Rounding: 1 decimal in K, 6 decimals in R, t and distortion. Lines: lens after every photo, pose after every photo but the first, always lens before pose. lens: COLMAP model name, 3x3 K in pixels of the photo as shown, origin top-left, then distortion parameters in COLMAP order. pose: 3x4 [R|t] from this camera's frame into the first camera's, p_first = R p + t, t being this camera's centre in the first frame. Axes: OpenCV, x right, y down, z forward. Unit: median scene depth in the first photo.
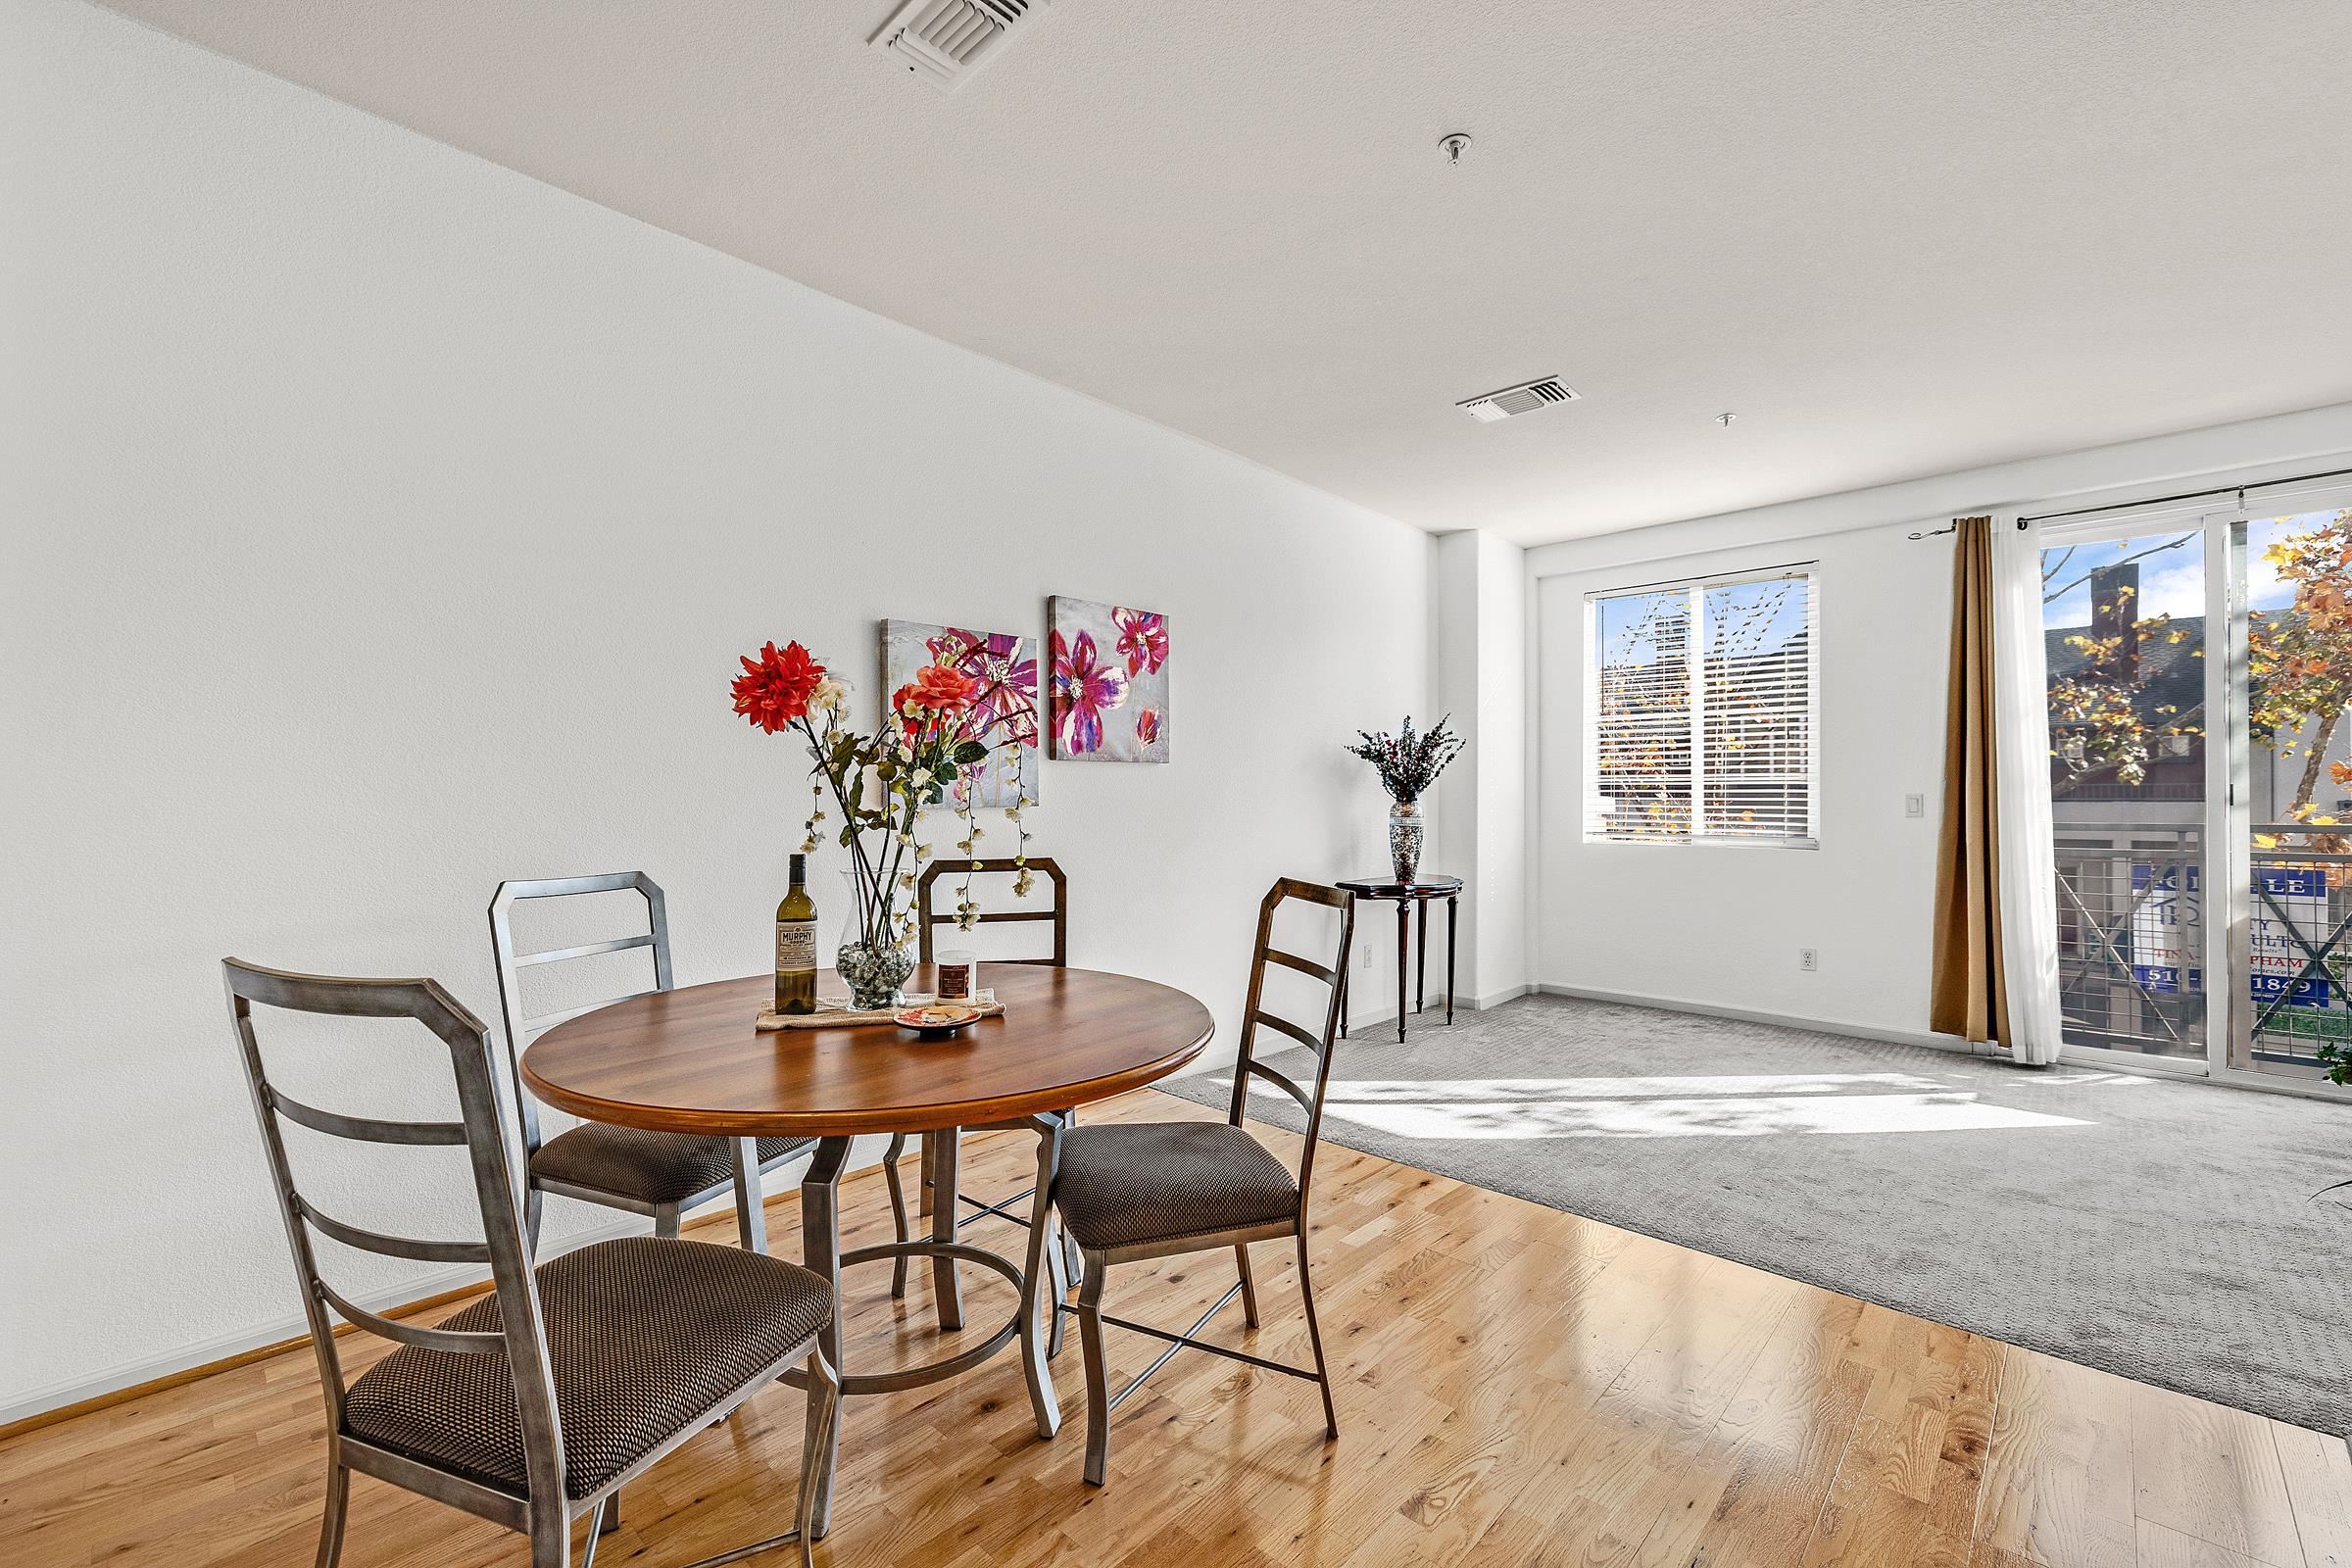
lens RADIAL K [[989.3, 0, 1166.0], [0, 989.3, 797.1], [0, 0, 1]] dist [-0.002408, 0.000451]
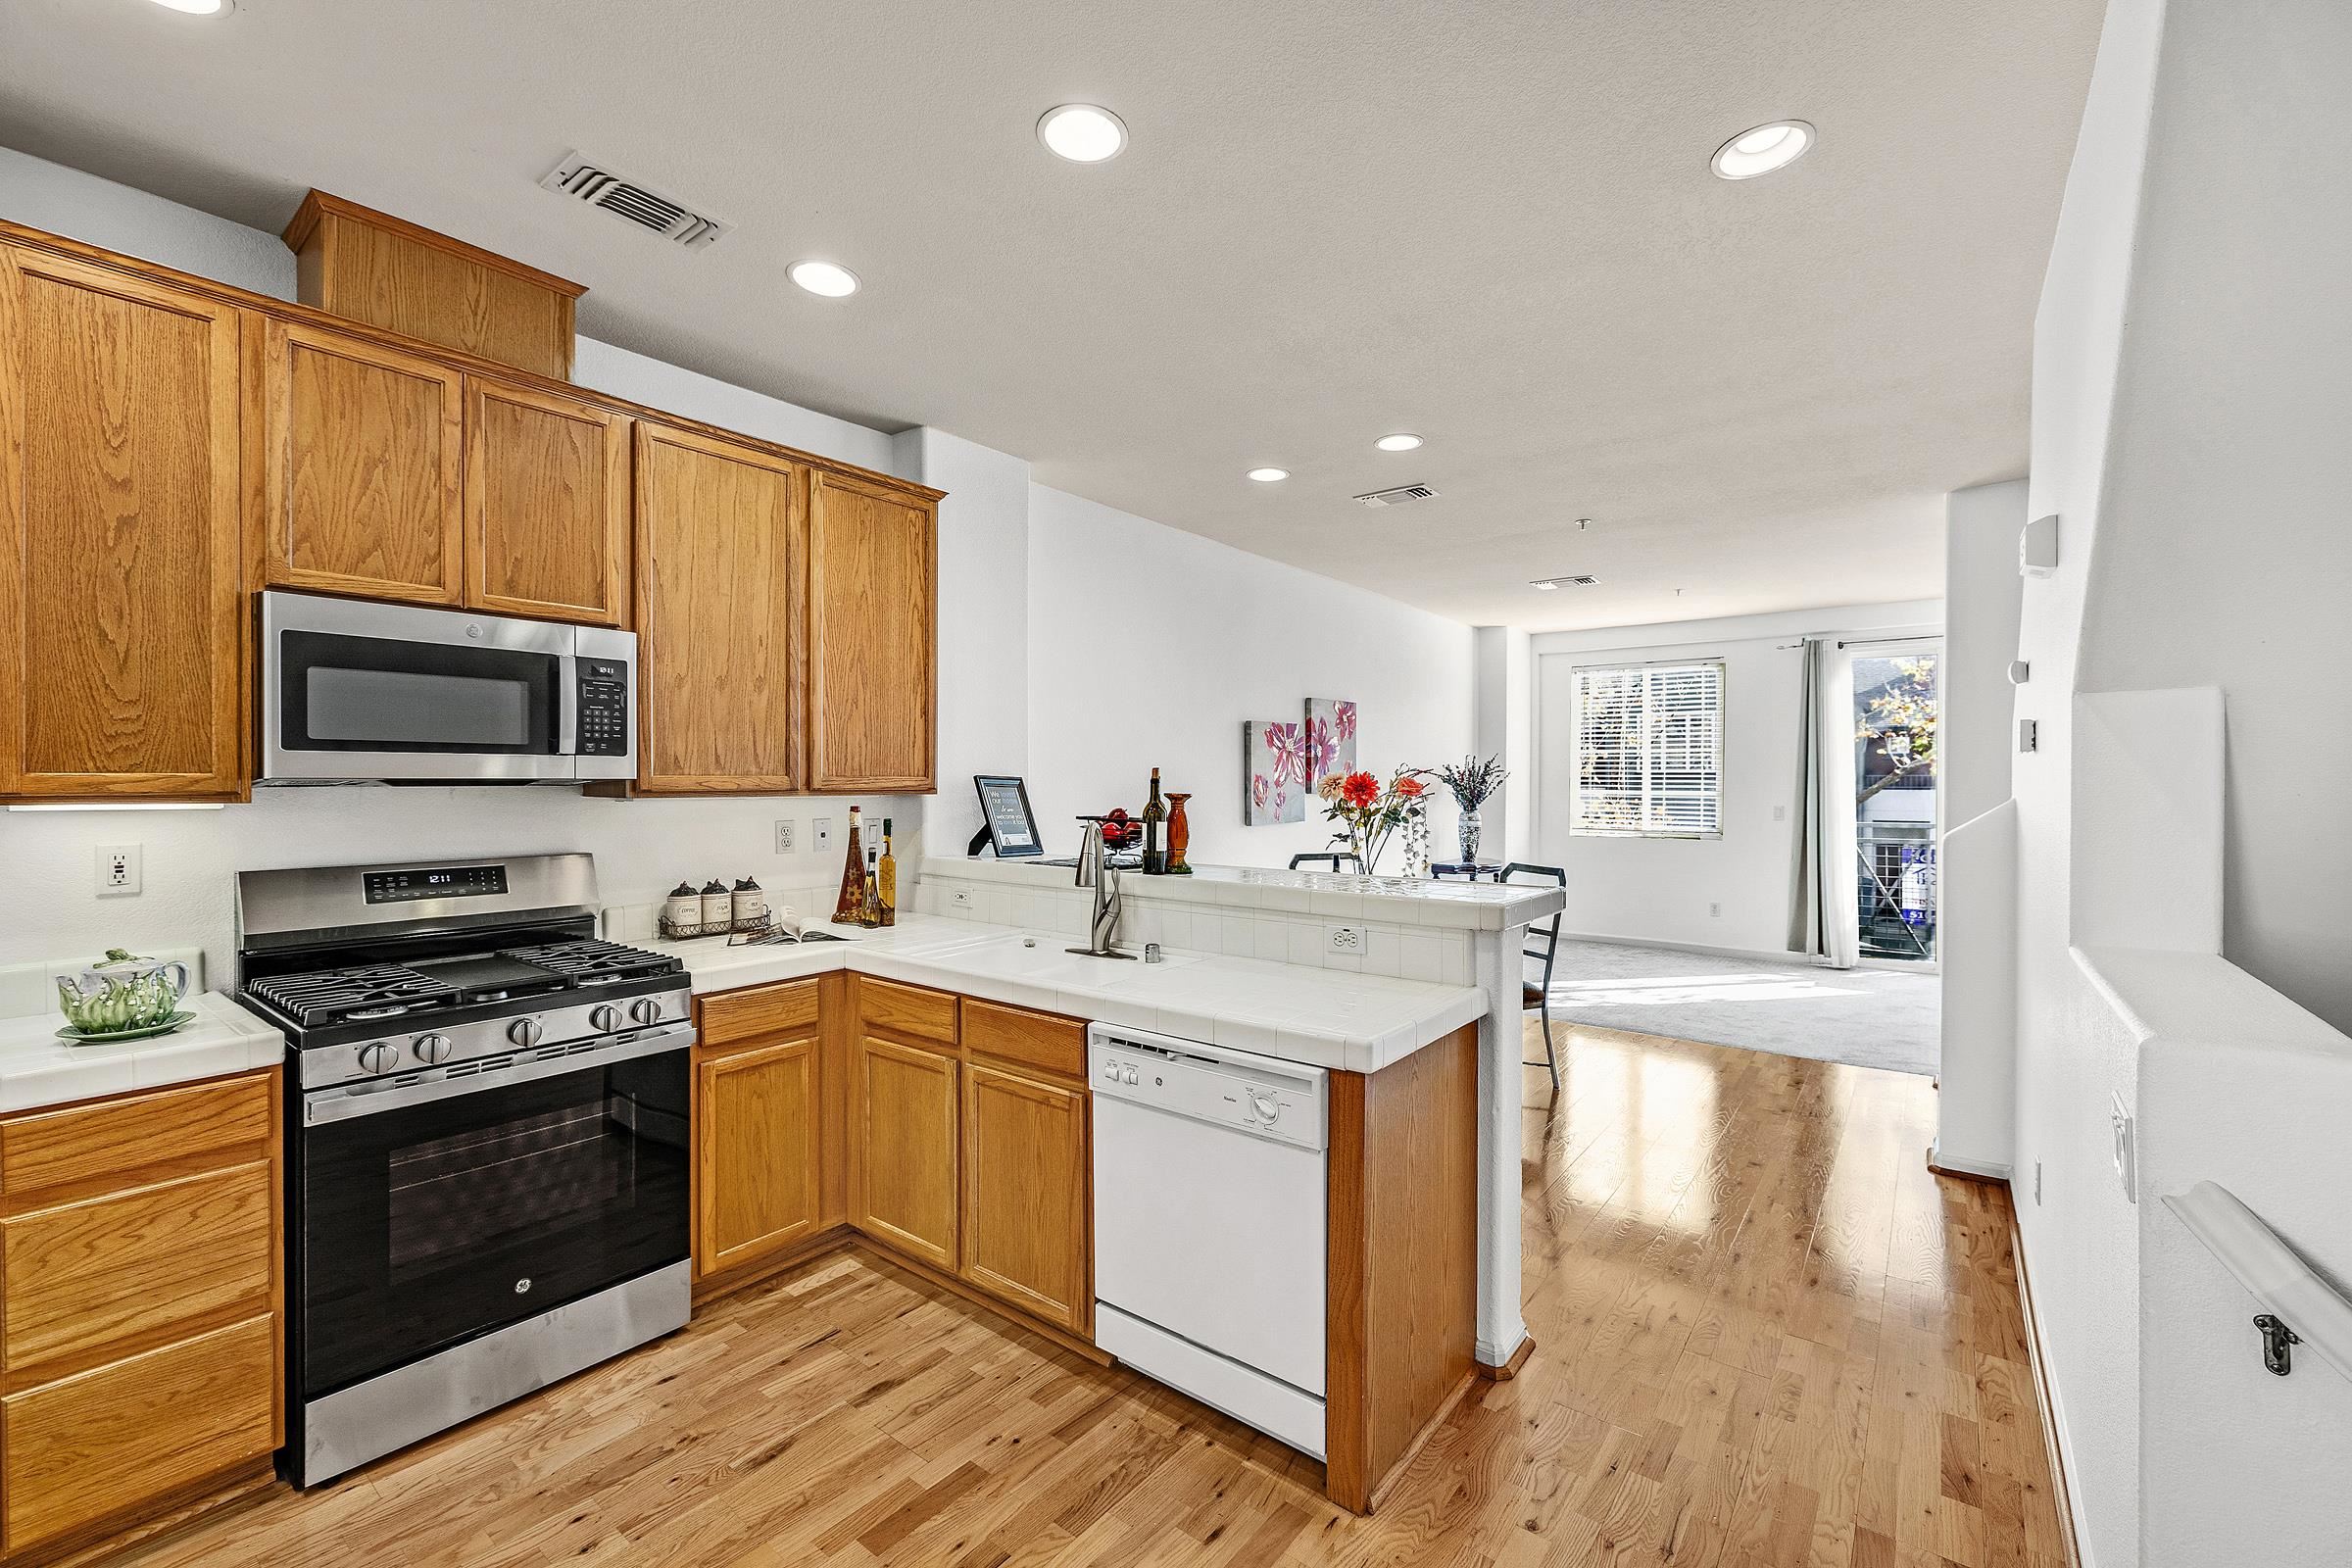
lens RADIAL K [[989.3, 0, 1179.1], [0, 989.3, 792.5], [0, 0, 1]] dist [-0.002408, 0.000451]
pose [[0.994665, -0.002688, 0.103119, -0.430994], [0.001304, 0.999908, 0.013483, -0.052999], [-0.103146, -0.013276, 0.994578, -0.568229]]
